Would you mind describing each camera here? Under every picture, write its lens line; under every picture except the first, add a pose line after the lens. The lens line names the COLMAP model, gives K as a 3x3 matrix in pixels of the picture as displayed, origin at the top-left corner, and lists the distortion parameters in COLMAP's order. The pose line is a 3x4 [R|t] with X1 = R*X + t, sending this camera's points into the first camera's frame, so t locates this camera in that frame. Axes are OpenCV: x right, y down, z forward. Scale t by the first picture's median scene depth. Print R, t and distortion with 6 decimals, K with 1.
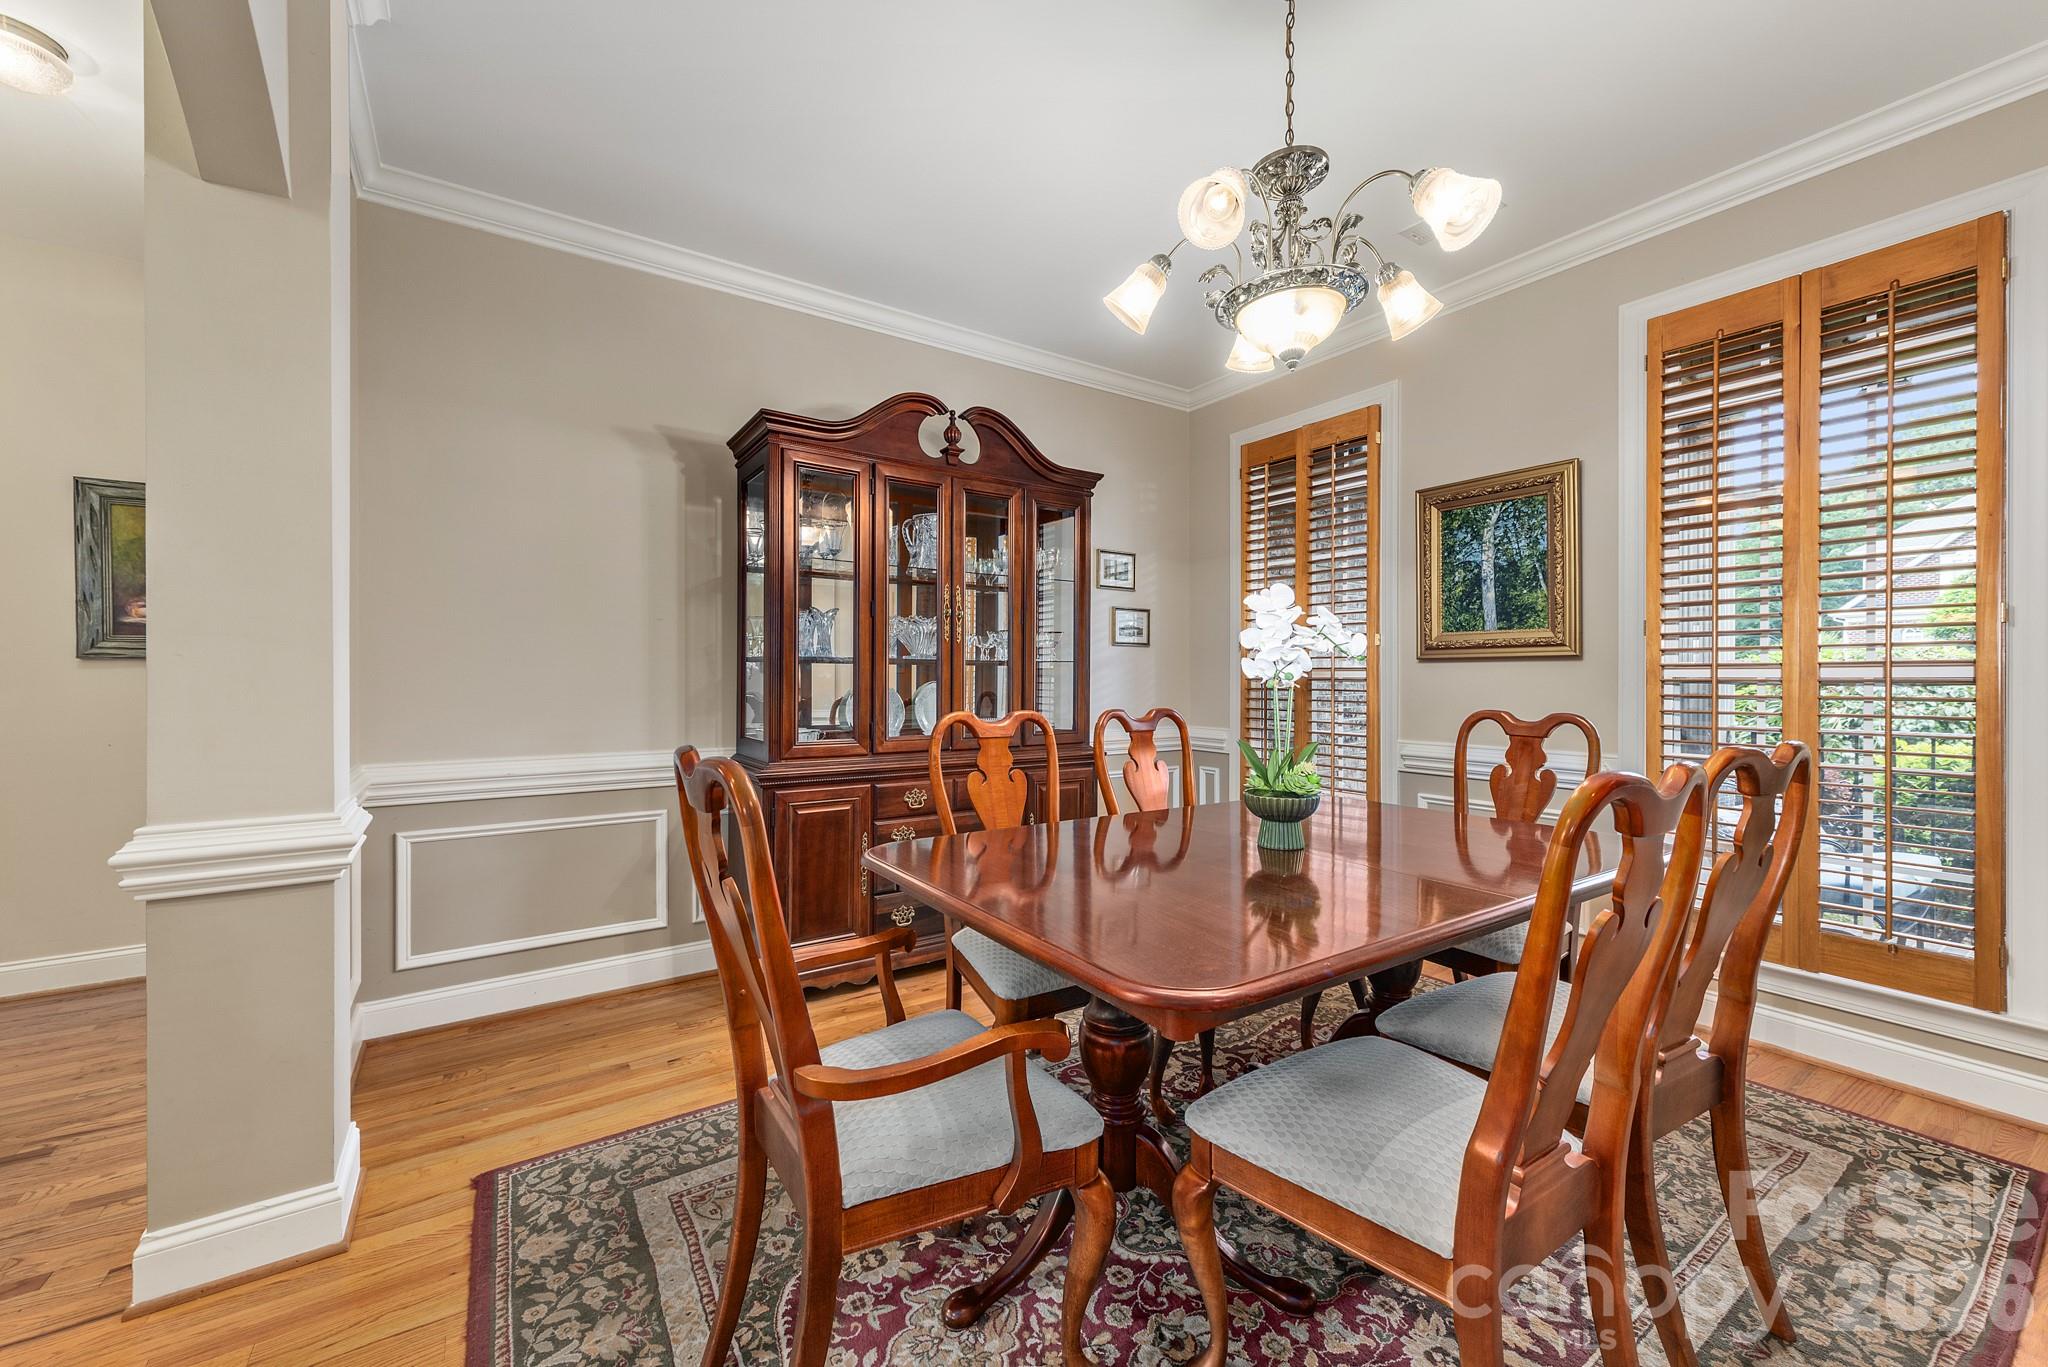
lens RADIAL K [[800.2, 0, 1033.8], [0, 800.2, 676.3], [0, 0, 1]] dist [0.007743, -0.000398]
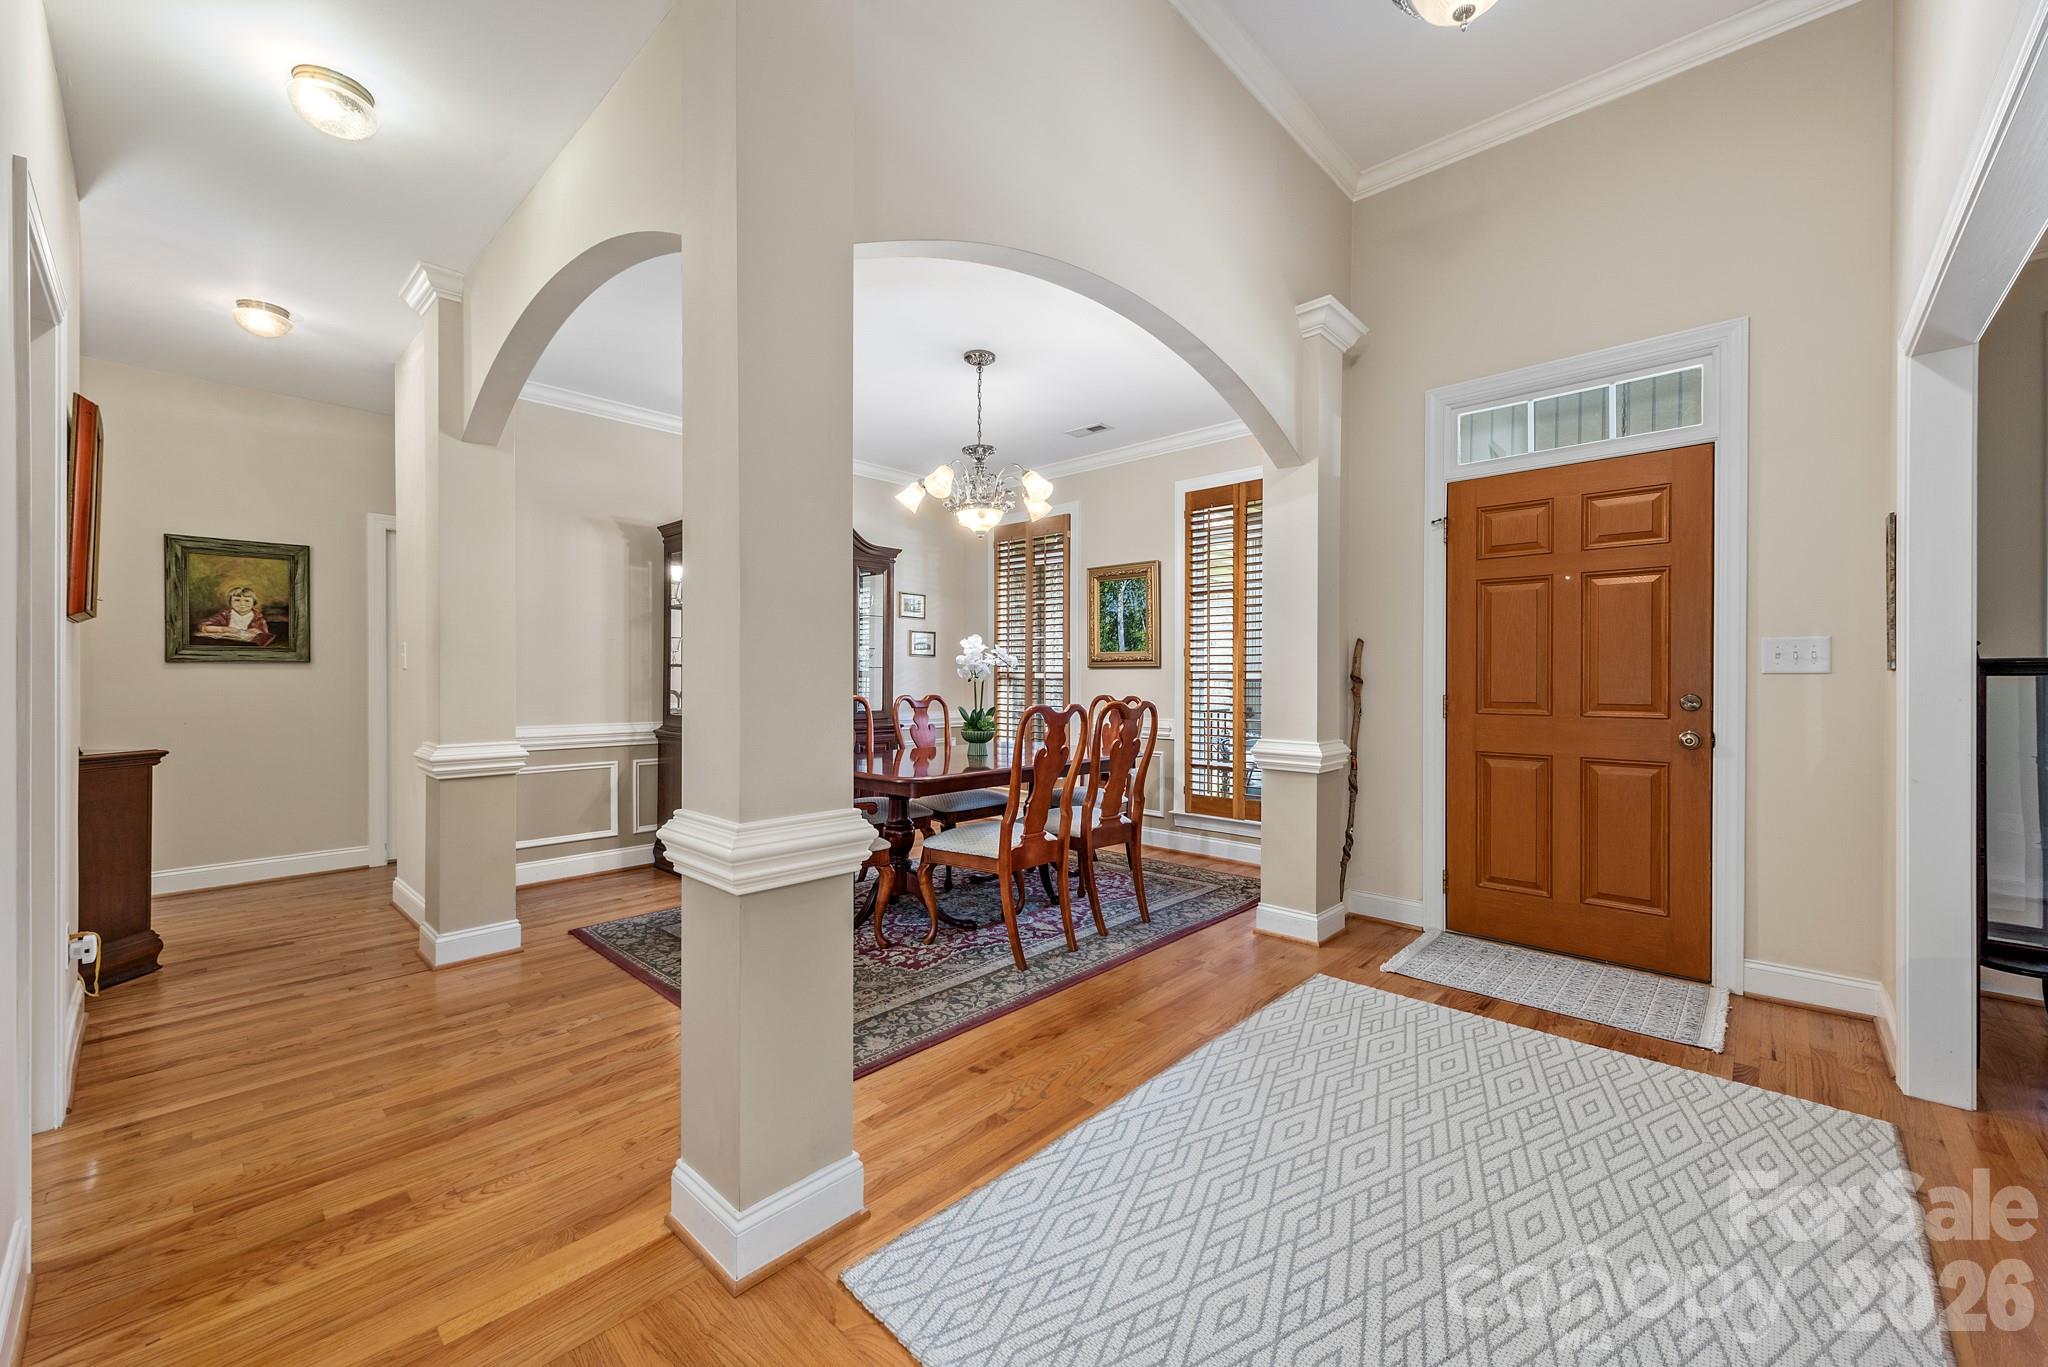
lens RADIAL K [[800.2, 0, 1033.8], [0, 800.2, 676.3], [0, 0, 1]] dist [0.007743, -0.000398]
pose [[0.973111, 0.003249, 0.230312, -0.026558], [-0.002849, 0.999994, -0.002071, 0.001844], [-0.230318, 0.001359, 0.973115, -0.689742]]
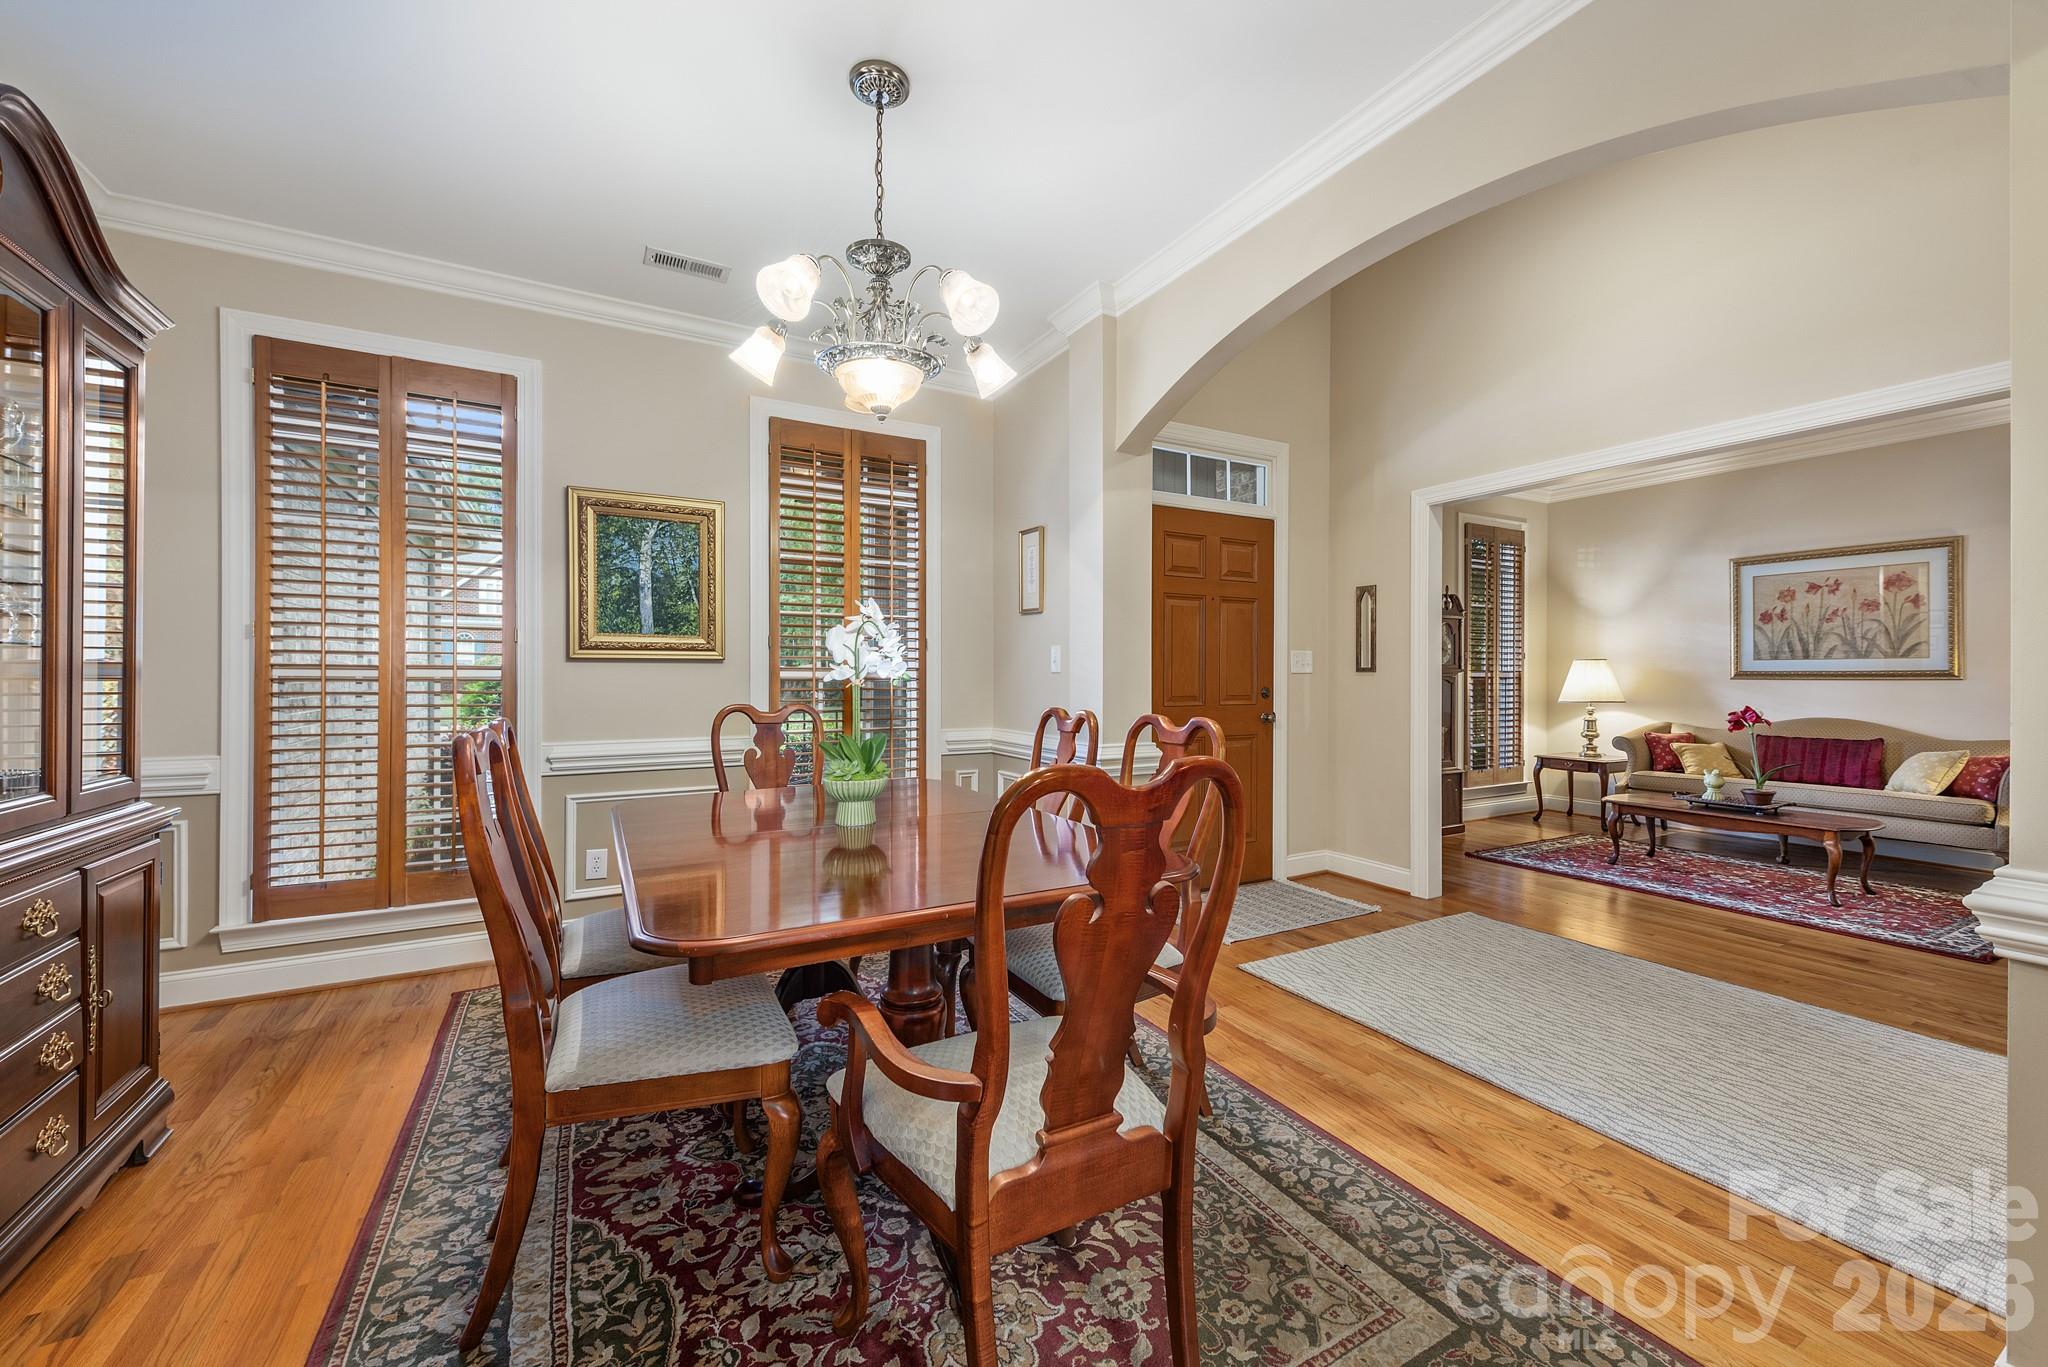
lens RADIAL K [[800.2, 0, 1033.8], [0, 800.2, 676.3], [0, 0, 1]] dist [0.007743, -0.000398]
pose [[0.081807, -0.001250, 0.996647, -0.496556], [-0.001833, 0.999997, 0.001404, -0.001910], [-0.996647, -0.001942, 0.081804, 0.389761]]
